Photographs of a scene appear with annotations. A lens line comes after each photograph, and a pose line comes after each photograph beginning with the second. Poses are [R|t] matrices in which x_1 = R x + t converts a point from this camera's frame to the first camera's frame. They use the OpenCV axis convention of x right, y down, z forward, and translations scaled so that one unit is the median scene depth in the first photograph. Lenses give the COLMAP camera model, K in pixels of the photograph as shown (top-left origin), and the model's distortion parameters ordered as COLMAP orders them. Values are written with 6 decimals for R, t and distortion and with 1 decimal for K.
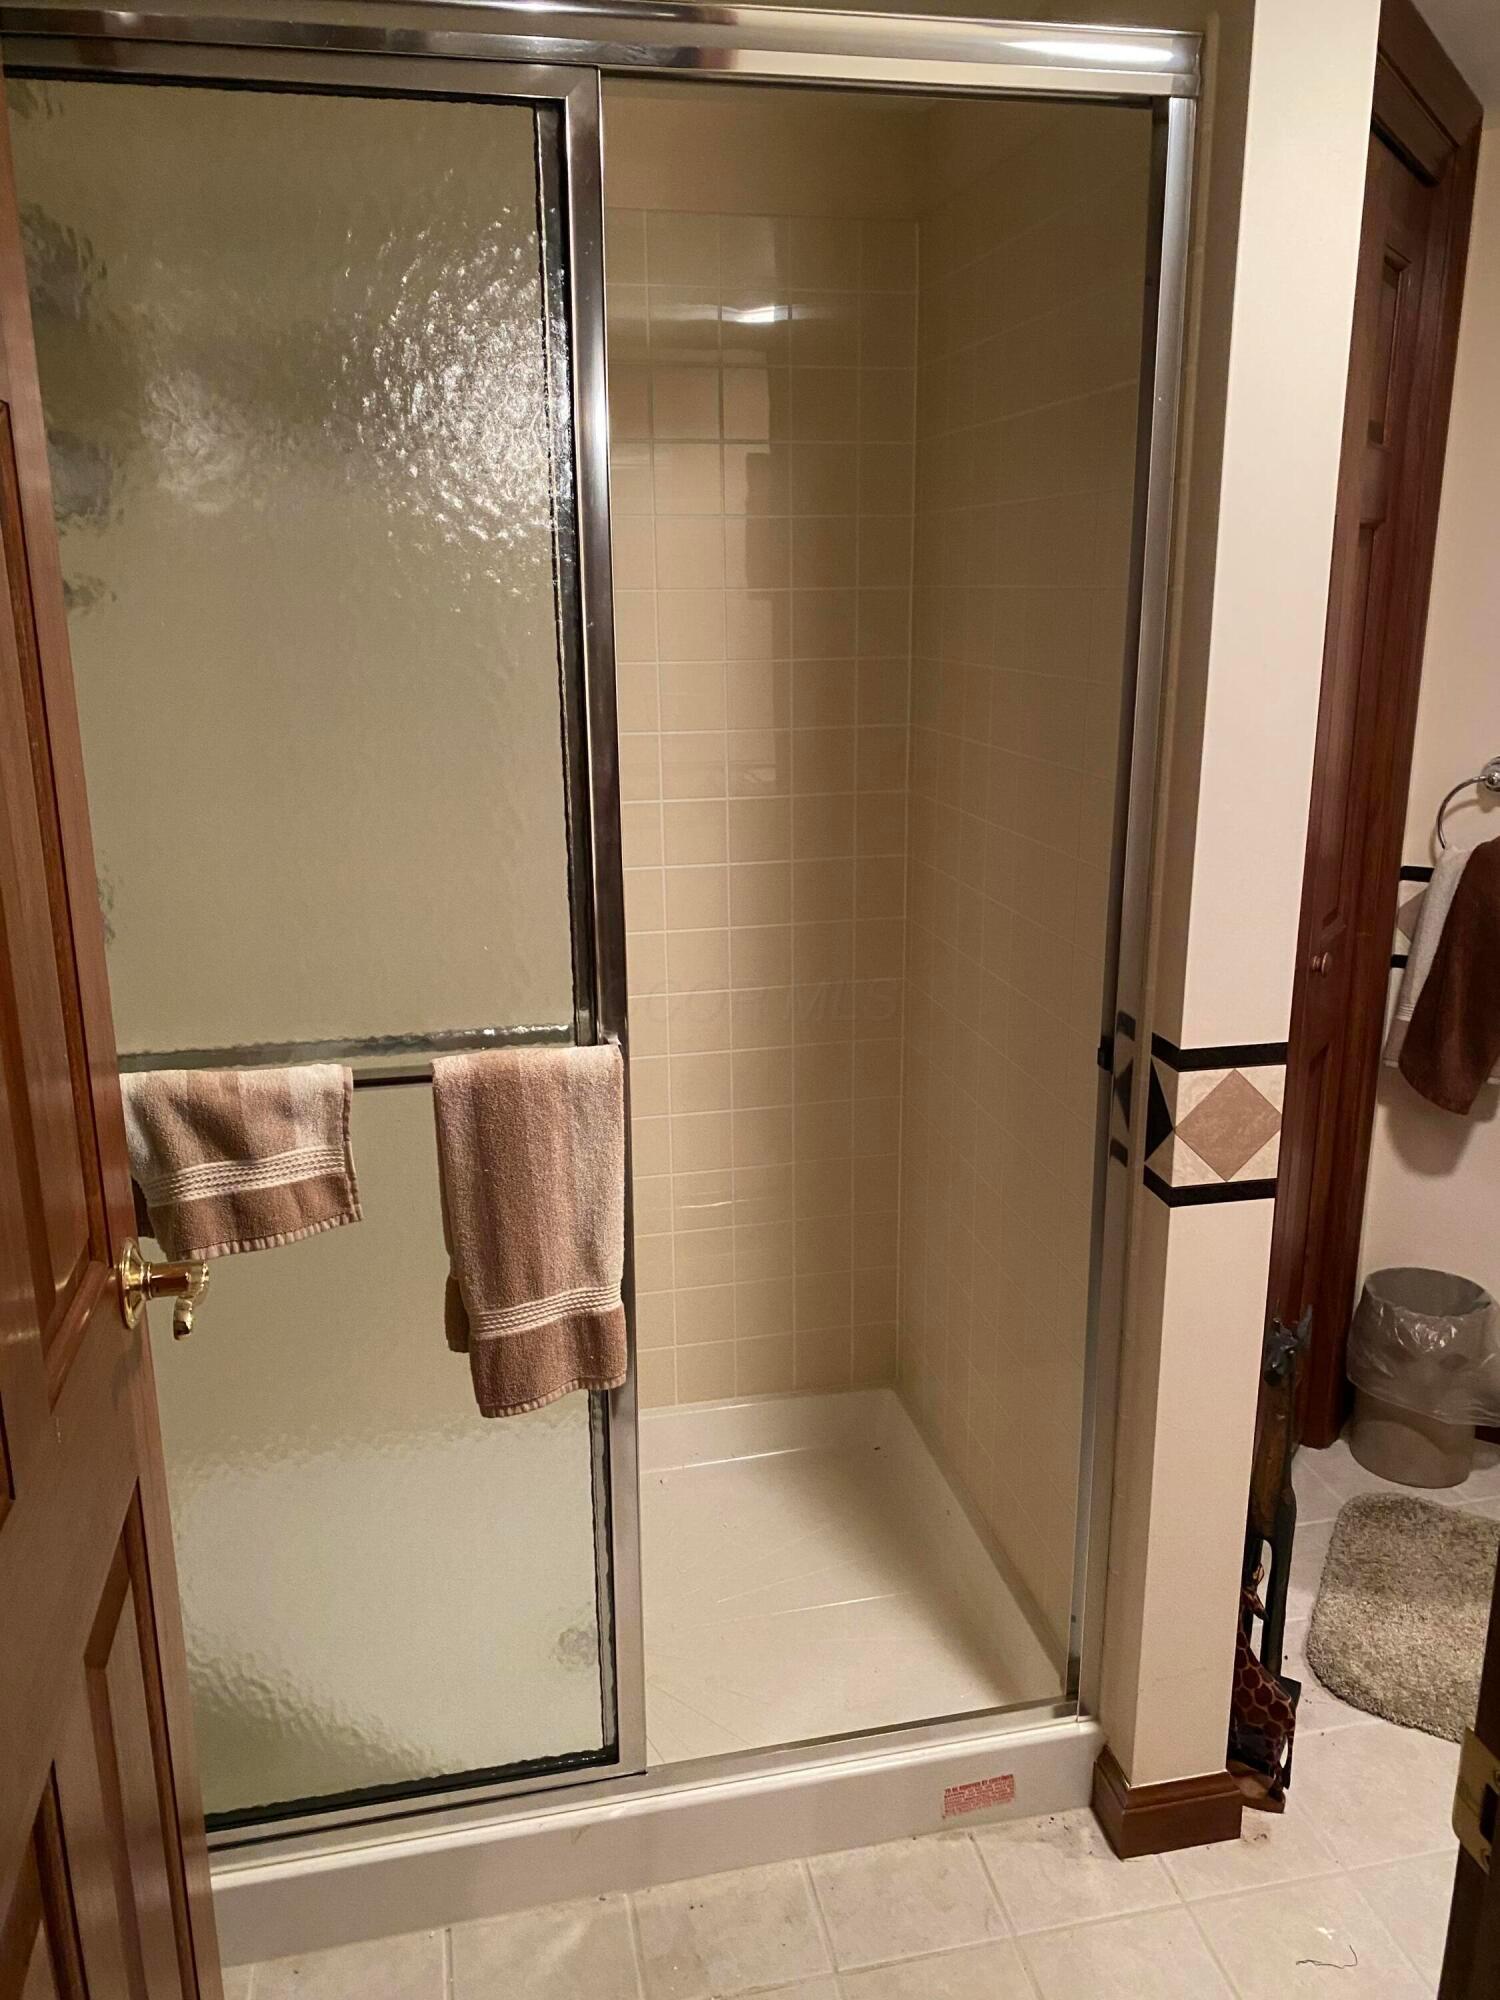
lens RADIAL K [[1524.8, 0, 750.0], [0, 1524.8, 1000.0], [0, 0, 1]] dist [0.036886, -0.057122]
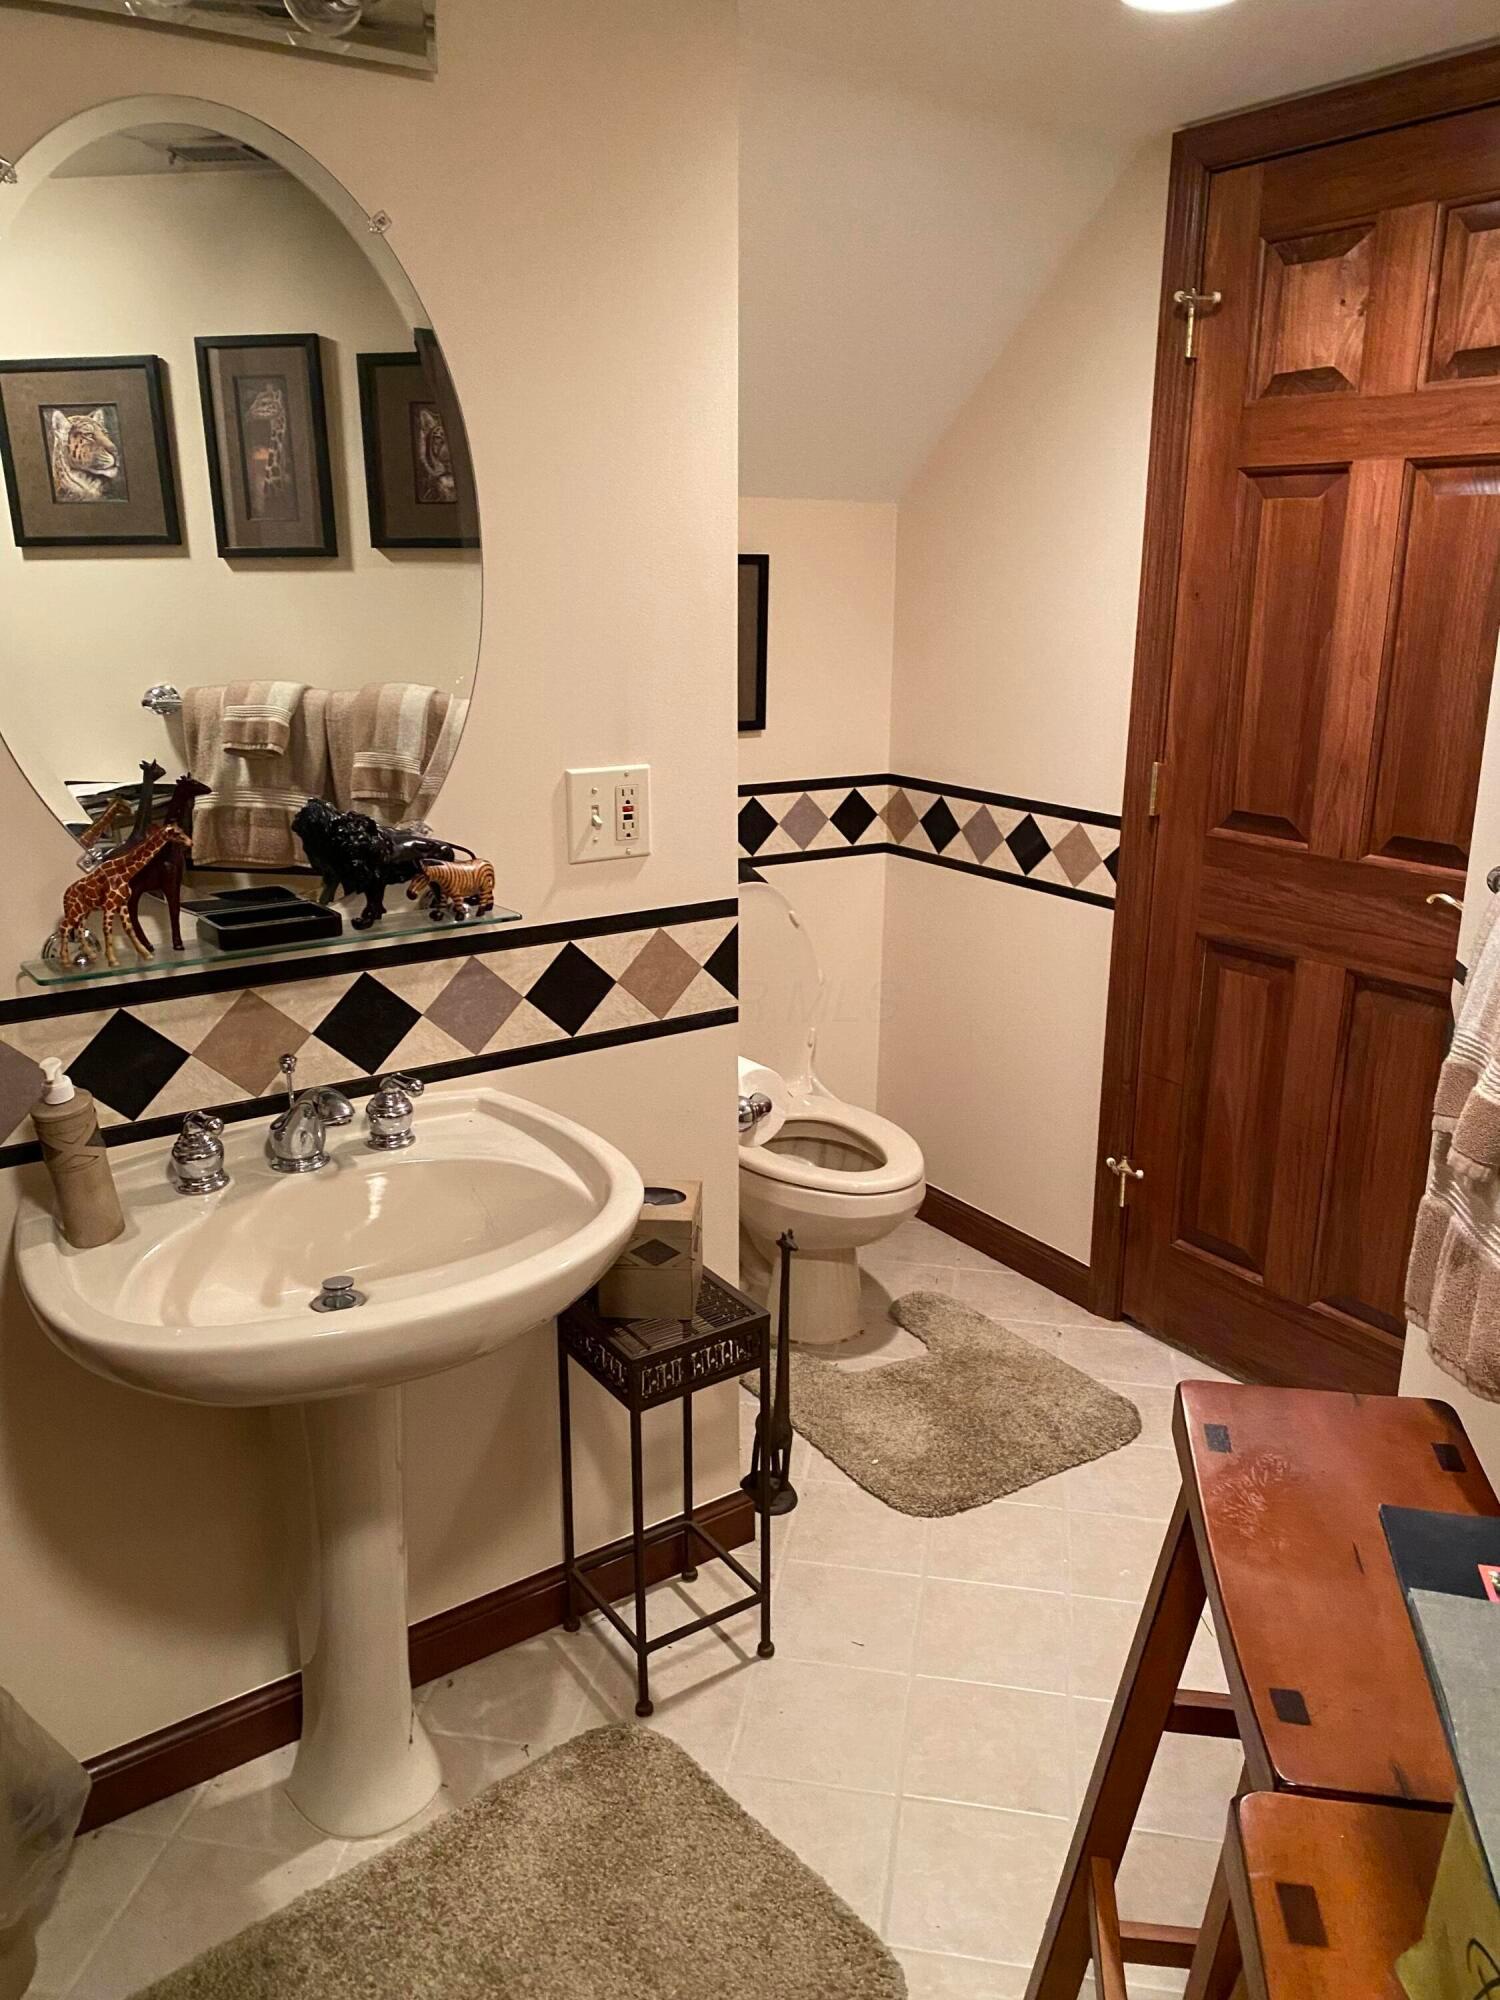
lens RADIAL K [[1468.2, 0, 753.7], [0, 1468.2, 972.5], [0, 0, 1]] dist [0.031491, -0.041542]
pose [[0.363438, -0.245155, 0.898784, 0.207704], [0.240279, 0.956782, 0.163814, -0.167311], [-0.900099, 0.156422, 0.406636, 0.685089]]
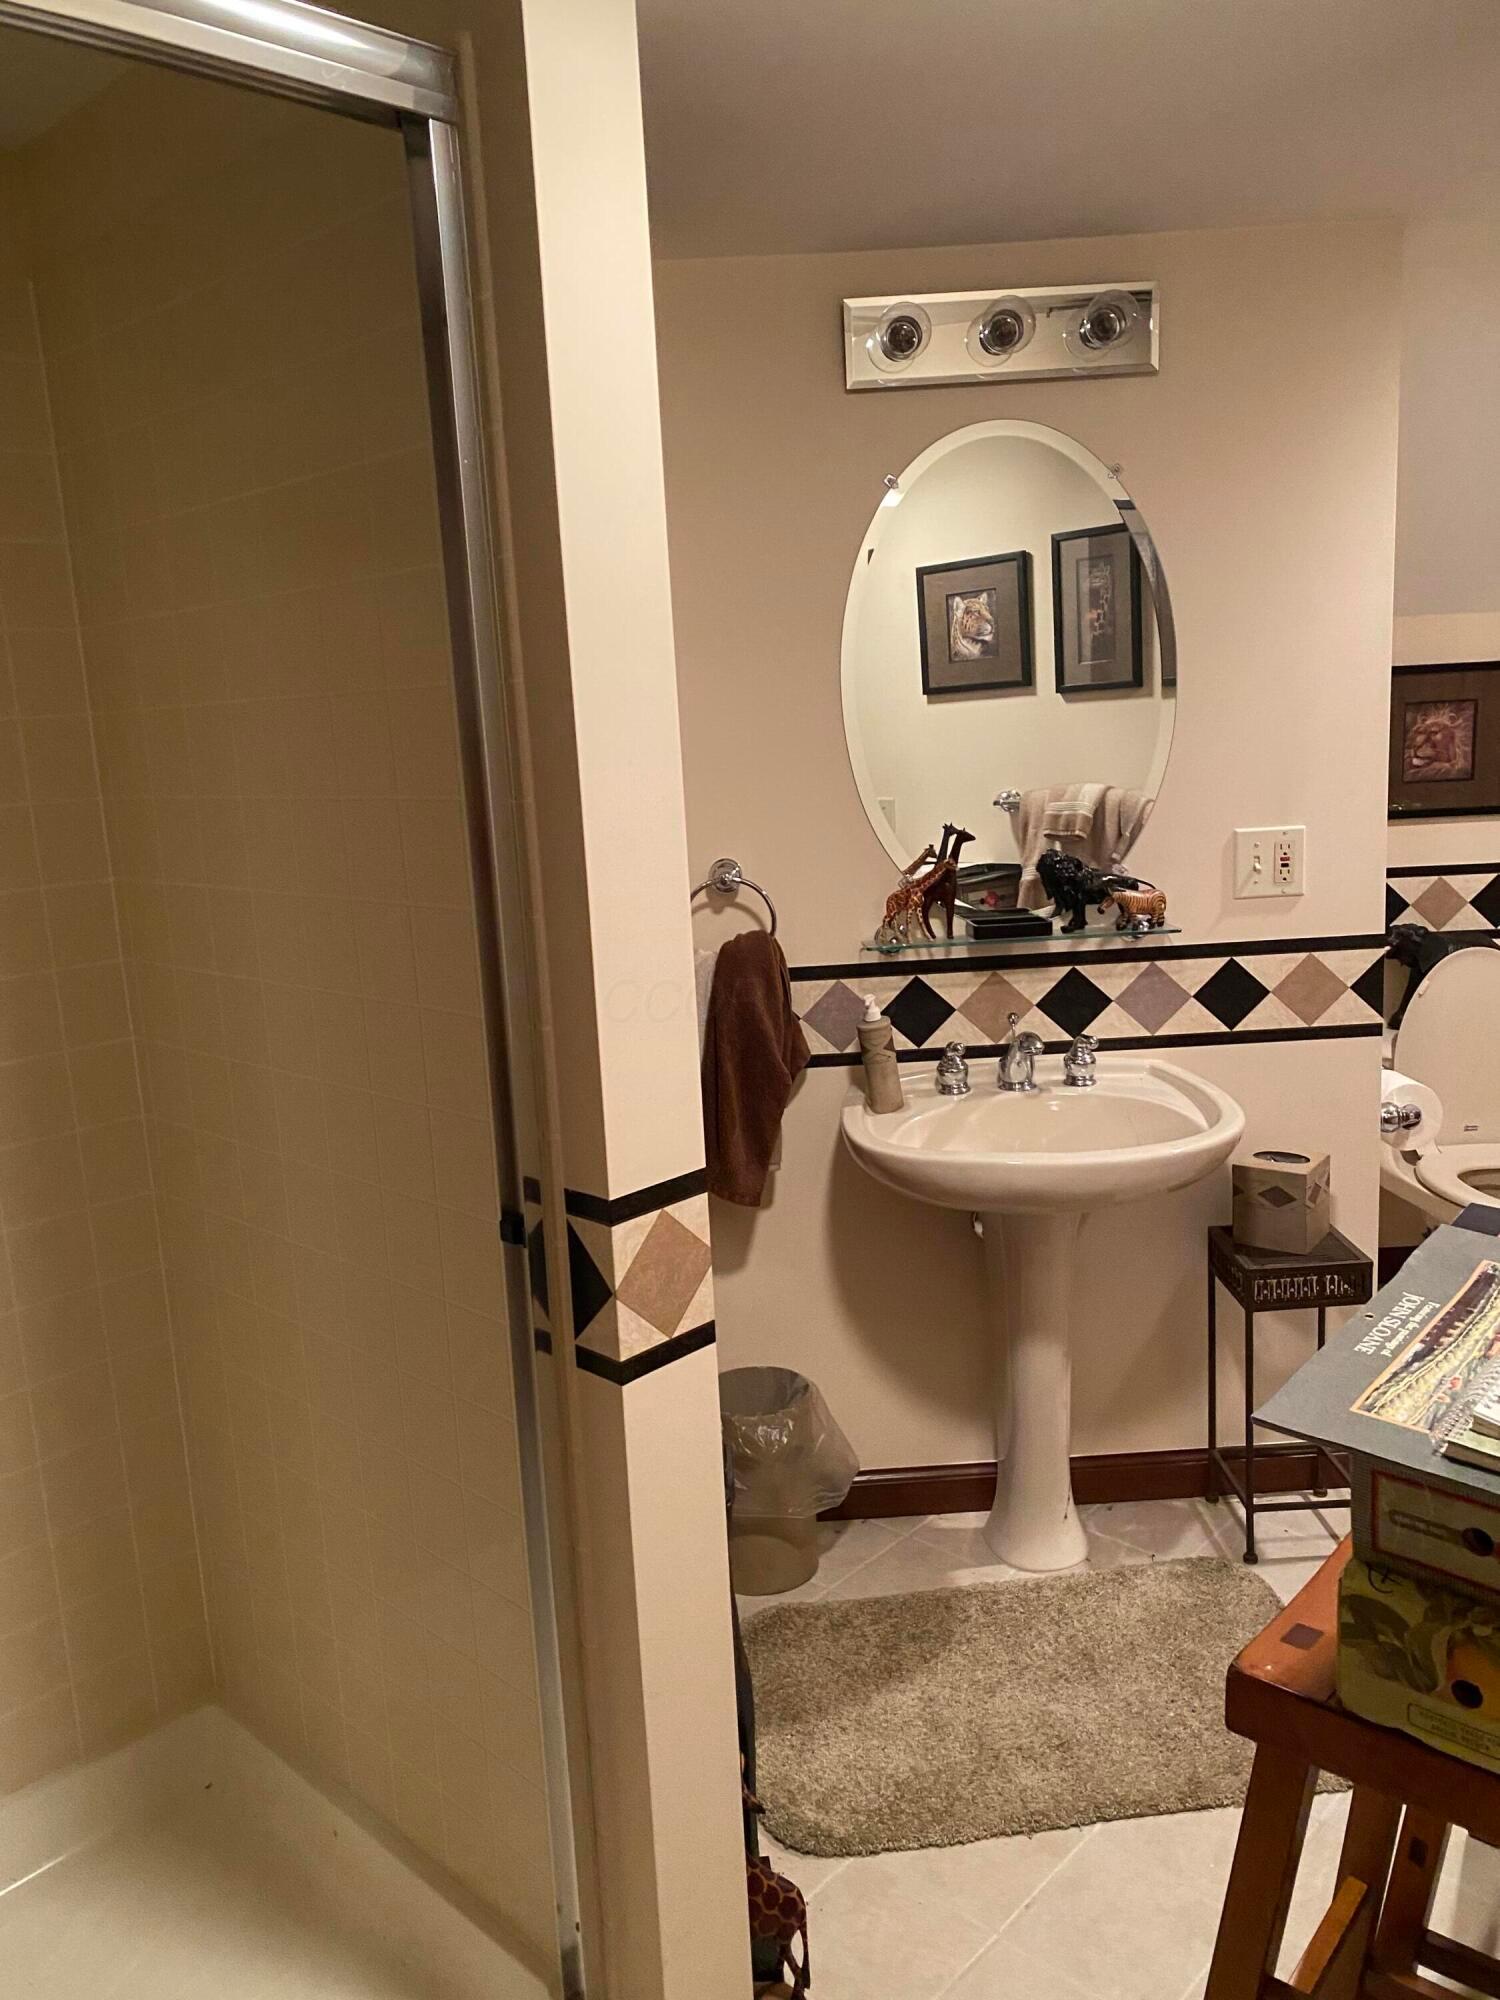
lens RADIAL K [[1524.8, 0, 750.0], [0, 1524.8, 1000.0], [0, 0, 1]] dist [0.036886, -0.057122]
pose [[0.827412, -0.144979, 0.542559, -0.096435], [0.201784, 0.978335, -0.046301, -0.020994], [-0.524092, 0.147790, 0.838741, 0.207609]]
